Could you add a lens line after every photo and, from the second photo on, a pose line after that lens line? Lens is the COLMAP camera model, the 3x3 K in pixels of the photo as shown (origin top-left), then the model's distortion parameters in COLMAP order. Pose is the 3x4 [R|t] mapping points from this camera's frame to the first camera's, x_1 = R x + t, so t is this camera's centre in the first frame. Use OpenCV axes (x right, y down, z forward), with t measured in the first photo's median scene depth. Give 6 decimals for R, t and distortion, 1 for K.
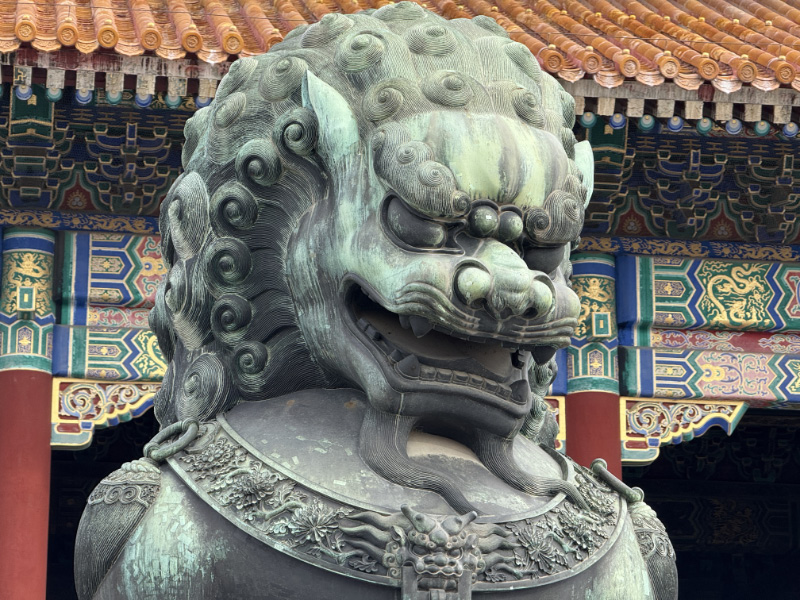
lens RADIAL K [[2816.6, 0, 401.8], [0, 2816.6, 300.2], [0, 0, 1]] dist [0.304615, 0.000000]
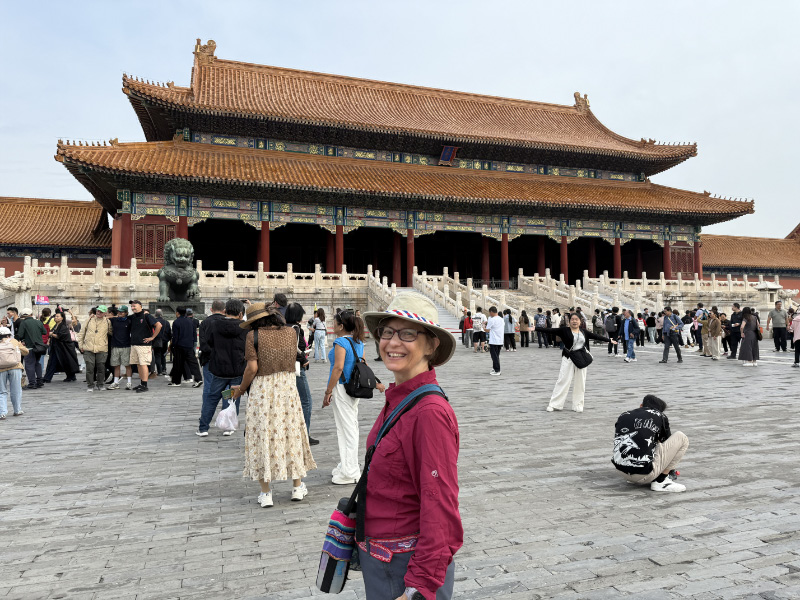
lens RADIAL K [[566.3, 0, 409.6], [0, 566.3, 298.6], [0, 0, 1]] dist [0.062910, -0.076941]
pose [[0.981710, 0.001318, 0.190380, 0.275332], [-0.047318, 0.970288, 0.237282, -0.251242], [-0.184410, -0.241950, 0.952603, -0.977889]]
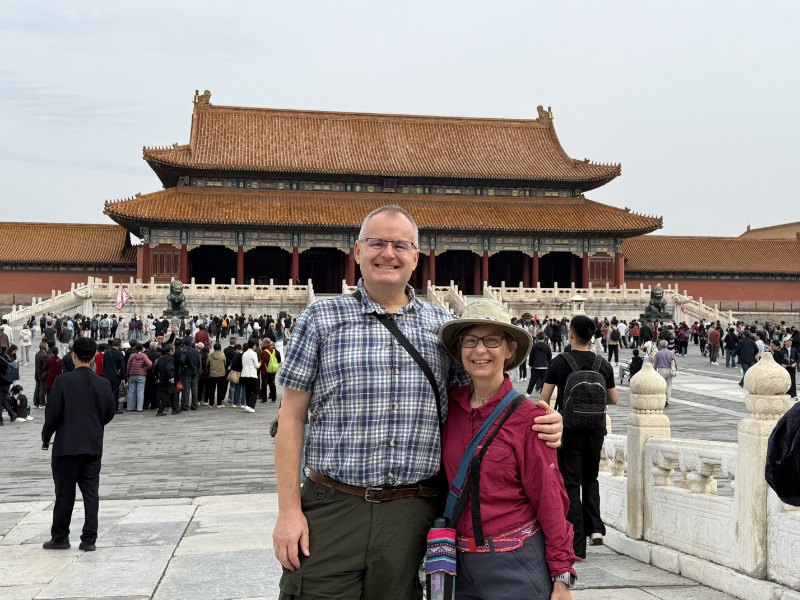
lens RADIAL K [[918.7, 0, 412.0], [0, 918.7, 296.4], [0, 0, 1]] dist [0.157349, 0.000000]
pose [[0.999270, 0.007861, 0.037394, 1.002071], [-0.017429, 0.964650, 0.262957, -1.209986], [-0.034005, -0.263417, 0.964082, -4.107578]]
